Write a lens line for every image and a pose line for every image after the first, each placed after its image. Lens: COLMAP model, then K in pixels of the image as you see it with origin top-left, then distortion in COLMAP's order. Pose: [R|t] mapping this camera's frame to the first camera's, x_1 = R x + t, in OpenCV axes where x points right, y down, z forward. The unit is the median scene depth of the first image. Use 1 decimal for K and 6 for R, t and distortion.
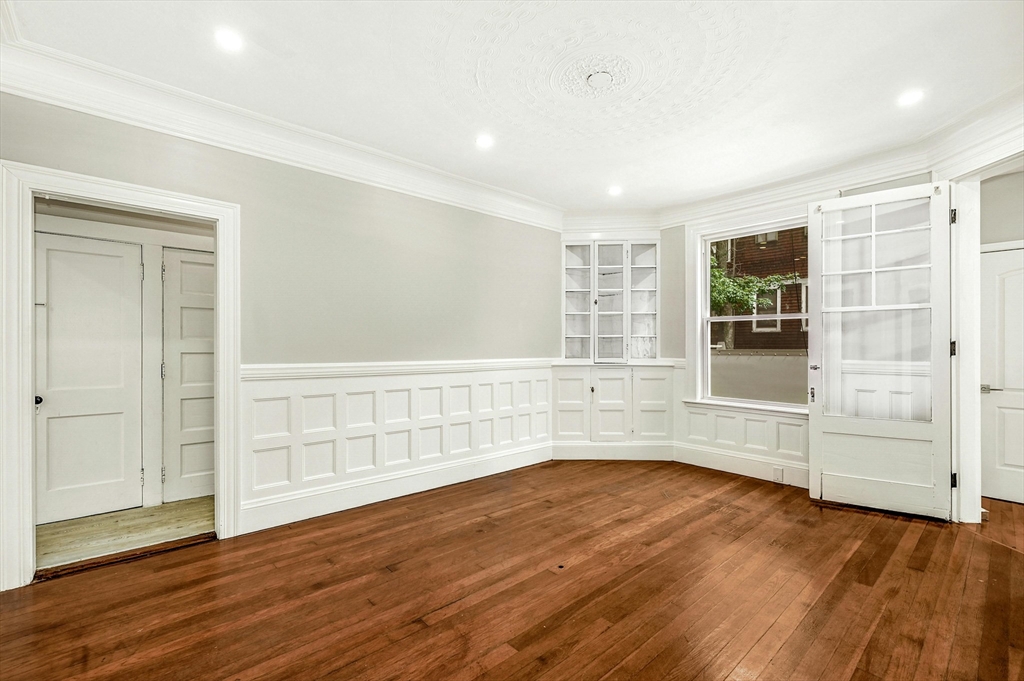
lens RADIAL K [[456.4, 0, 521.2], [0, 456.4, 346.9], [0, 0, 1]] dist [-0.000807, 0.000174]
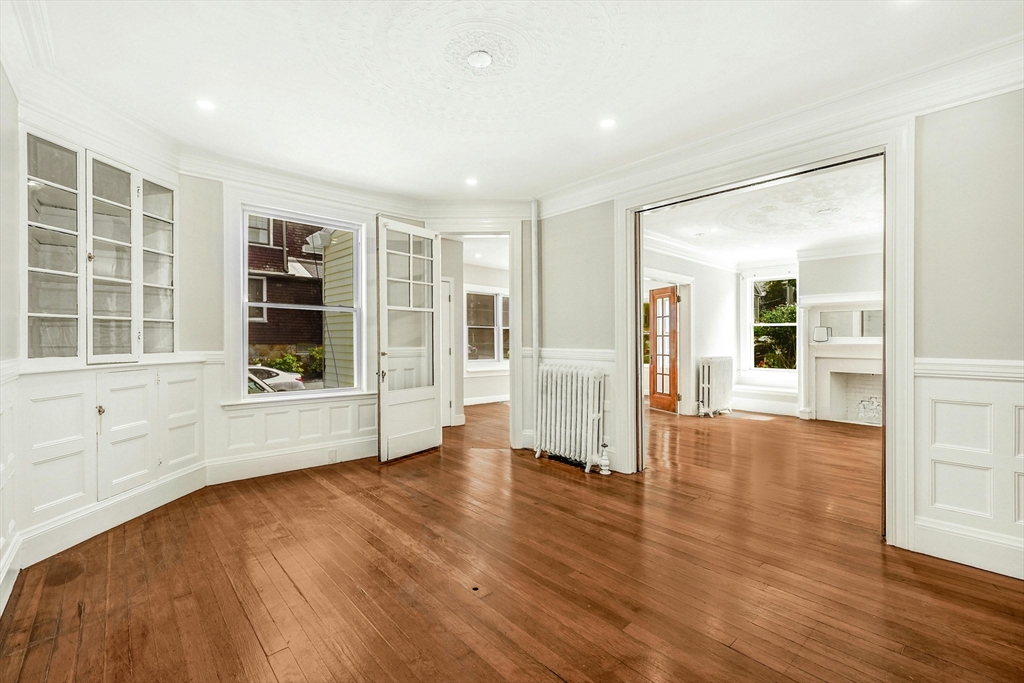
lens RADIAL K [[432.5, 0, 520.5], [0, 432.5, 338.9], [0, 0, 1]] dist [0.000913, -0.000491]
pose [[0.007946, -0.002633, 0.999965, -0.472972], [-0.003891, 0.999989, 0.002664, 0.000022], [-0.999961, -0.003912, 0.007935, 0.580409]]
